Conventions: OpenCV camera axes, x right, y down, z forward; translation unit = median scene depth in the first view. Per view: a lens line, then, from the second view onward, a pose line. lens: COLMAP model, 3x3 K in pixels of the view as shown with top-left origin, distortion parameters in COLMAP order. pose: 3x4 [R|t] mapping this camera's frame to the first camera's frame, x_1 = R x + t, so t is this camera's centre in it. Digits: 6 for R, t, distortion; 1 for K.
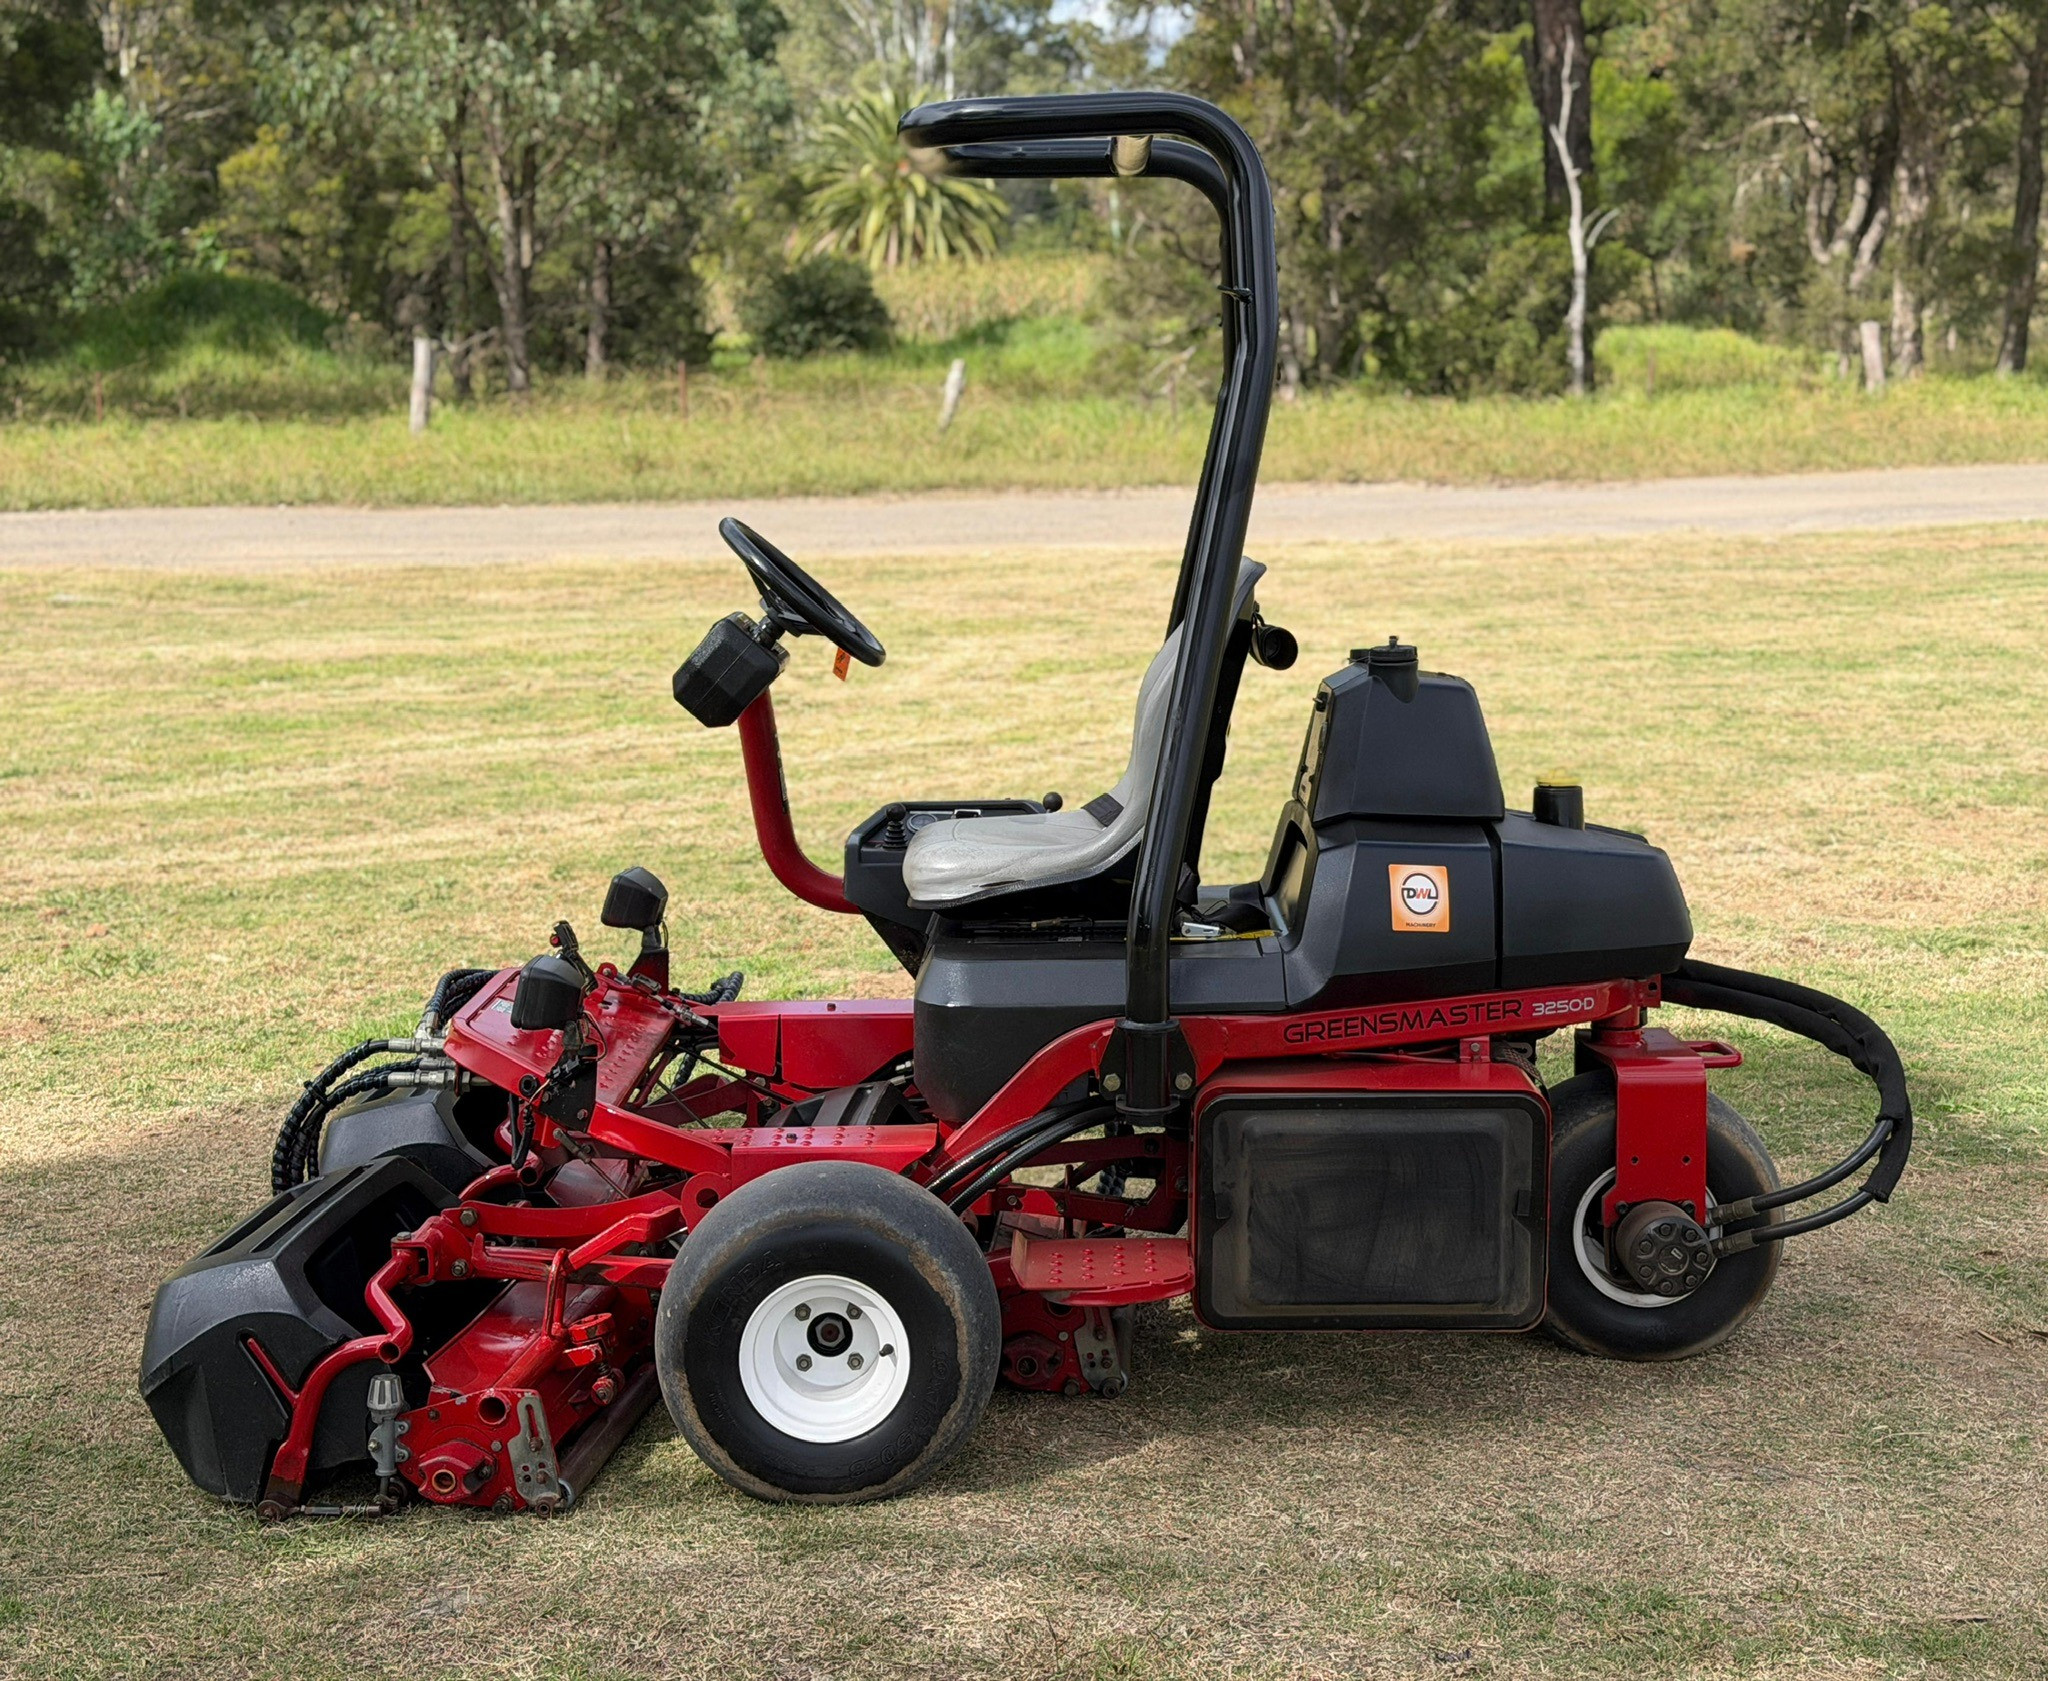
lens RADIAL K [[3455.3, 0, 1124.9], [0, 3455.3, 799.9], [0, 0, 1]] dist [-0.003187, 1.103537]
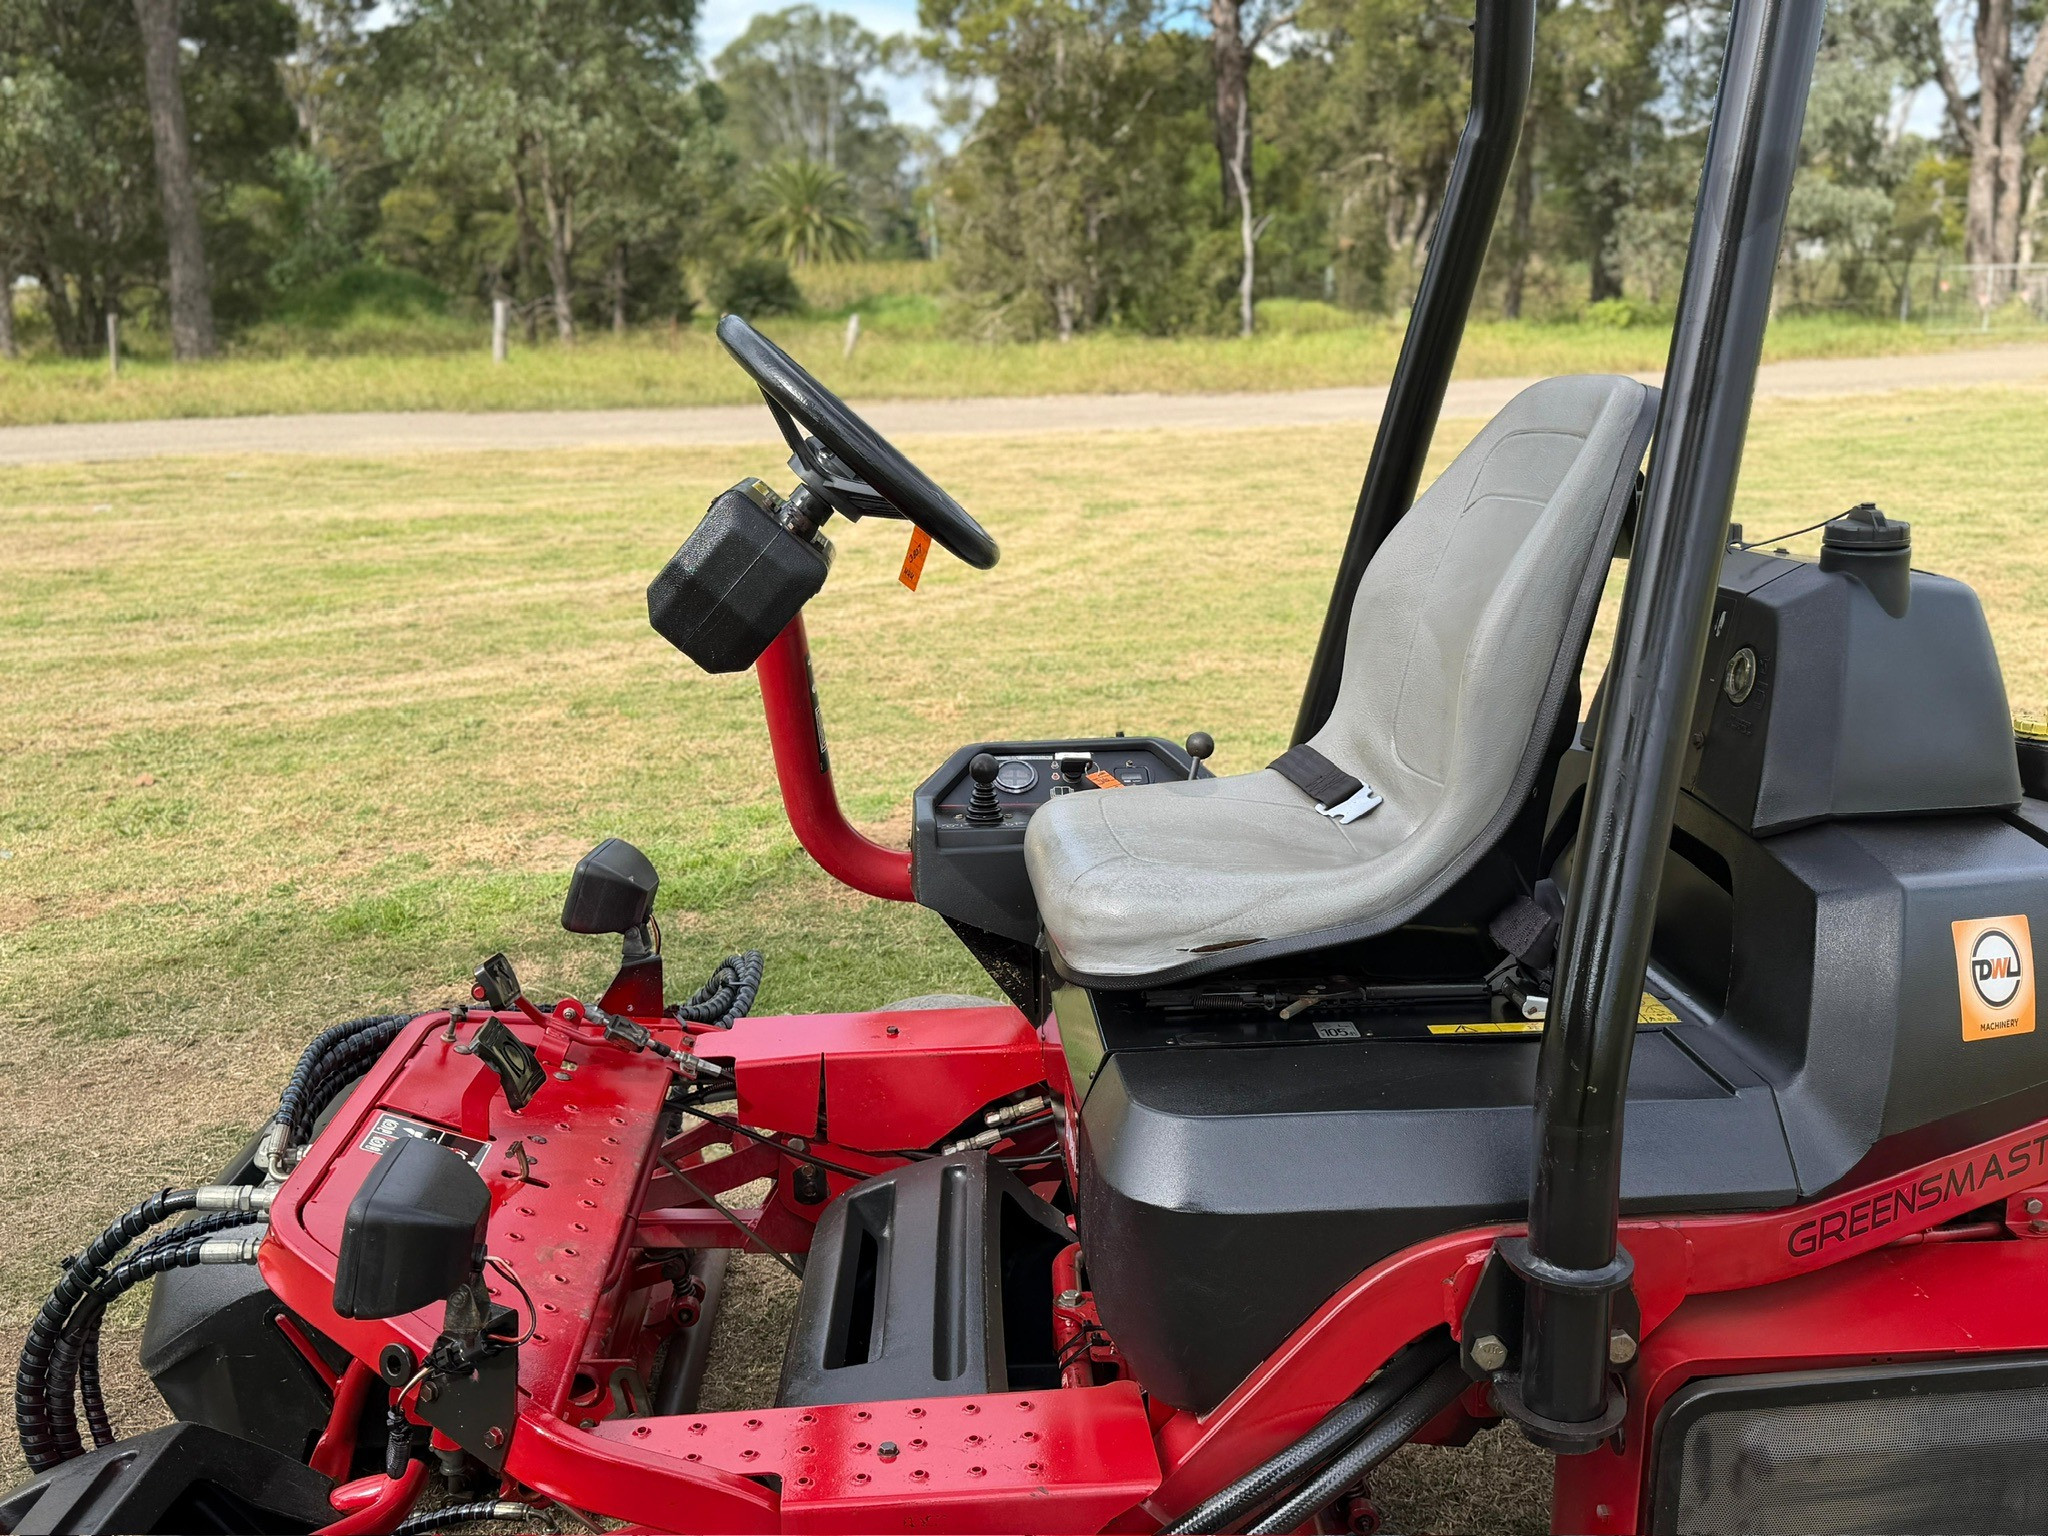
lens RADIAL K [[1869.1, 0, 1024.0], [0, 1869.1, 768.0], [0, 0, 1]] dist [0.162194, -0.330694]
pose [[0.998657, -0.018668, 0.048331, -0.031187], [0.013863, 0.995100, 0.097899, -0.013597], [-0.049922, -0.097097, 0.994022, 0.254207]]
